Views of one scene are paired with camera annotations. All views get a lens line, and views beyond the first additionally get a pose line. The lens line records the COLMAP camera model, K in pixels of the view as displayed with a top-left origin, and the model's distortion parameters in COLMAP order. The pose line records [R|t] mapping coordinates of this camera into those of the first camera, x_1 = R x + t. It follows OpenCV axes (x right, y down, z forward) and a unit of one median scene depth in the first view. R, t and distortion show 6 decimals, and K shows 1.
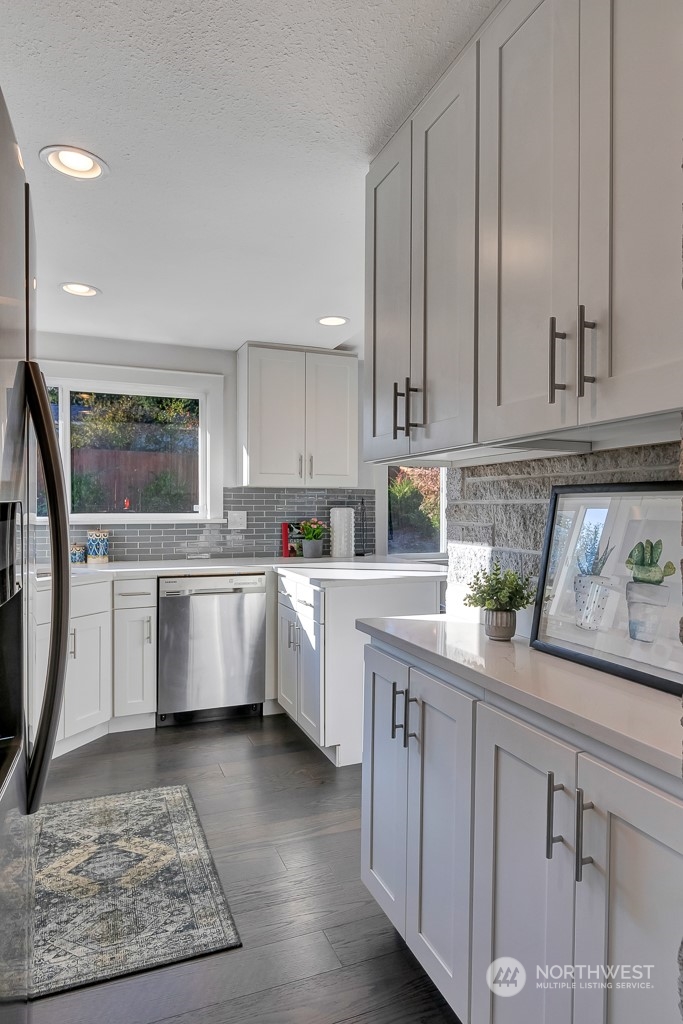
lens RADIAL K [[613.8, 0, 359.8], [0, 613.8, 523.4], [0, 0, 1]] dist [0.002371, -0.000187]
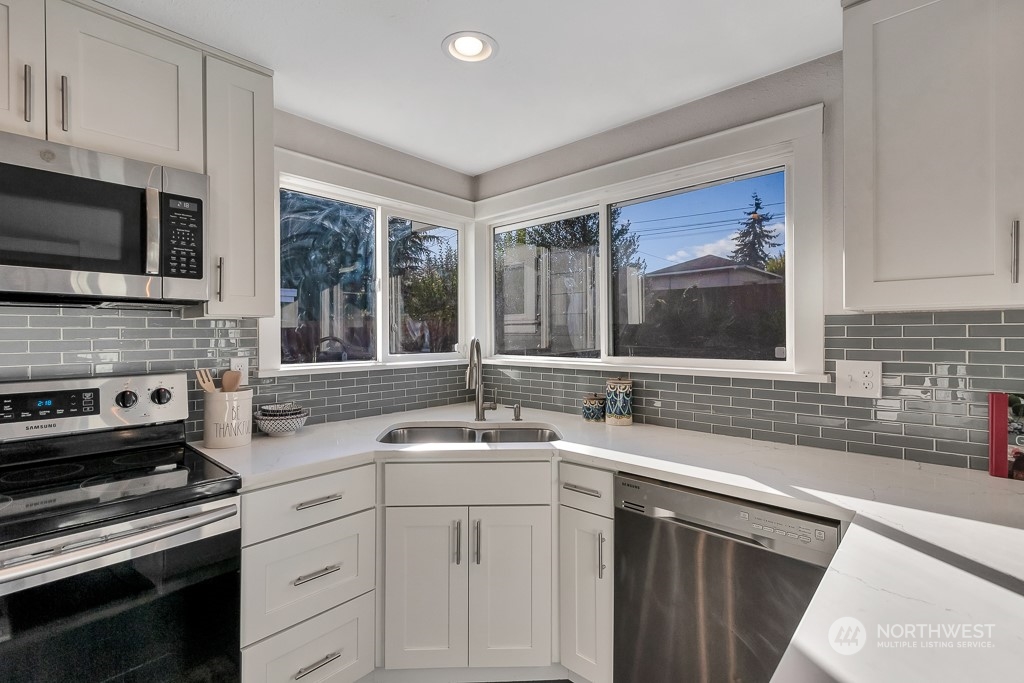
lens RADIAL K [[466.6, 0, 505.9], [0, 466.6, 332.4], [0, 0, 1]] dist [0.001336, -0.000085]
pose [[0.391693, -0.005392, -0.920080, 0.042050], [-0.019825, 0.999701, -0.014298, -0.032986], [0.919882, 0.023841, 0.391469, 0.593140]]
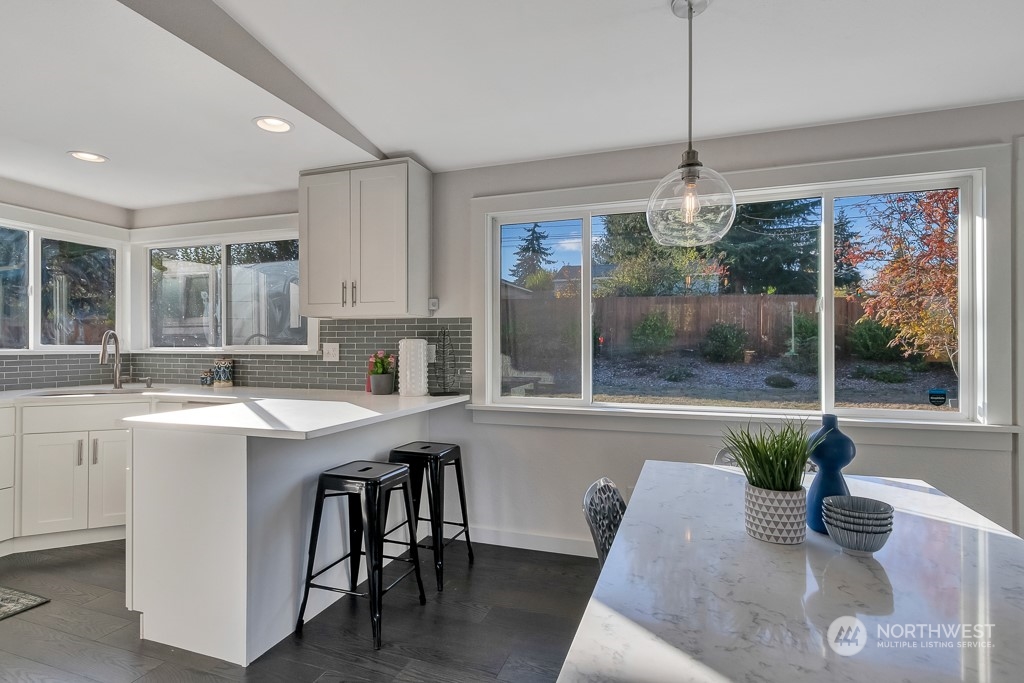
lens RADIAL K [[518.4, 0, 512.0], [0, 518.4, 341.5], [0, 0, 1]] dist [0.001453, -0.000203]
pose [[0.735712, -0.005392, -0.677273, 0.608740], [-0.018682, 0.999426, -0.028251, -0.004342], [0.677037, 0.033438, 0.735189, 0.585967]]
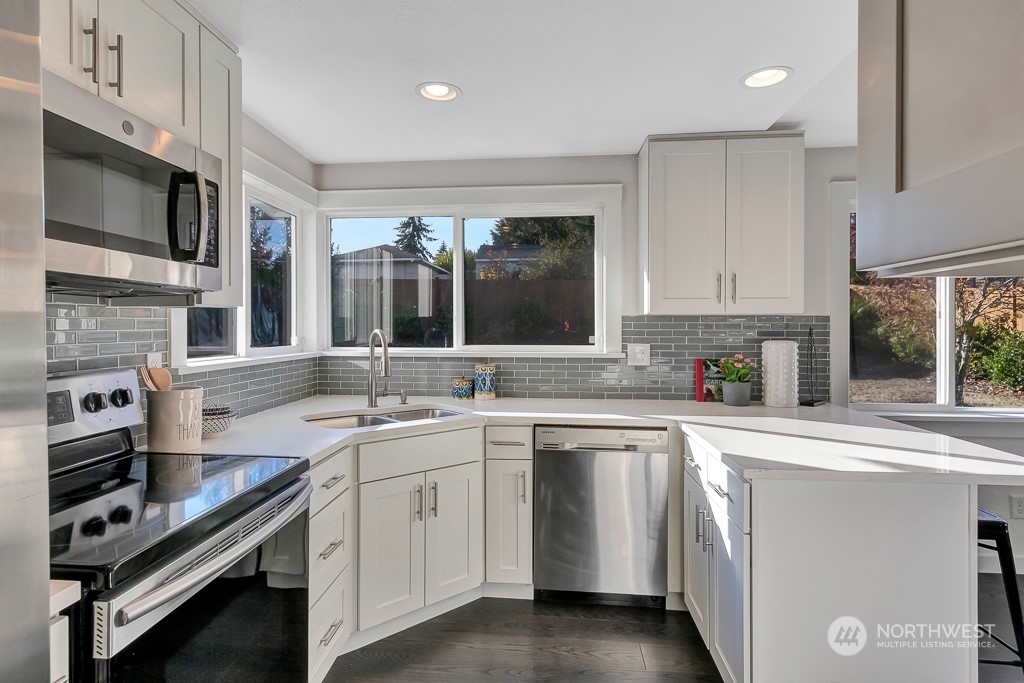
lens RADIAL K [[536.3, 0, 498.5], [0, 536.3, 324.0], [0, 0, 1]] dist [0.005240, 0.000589]
pose [[0.874387, -0.001702, -0.485226, -0.011045], [-0.013352, 0.999531, -0.027566, -0.024748], [0.485046, 0.030583, 0.873954, 0.268844]]
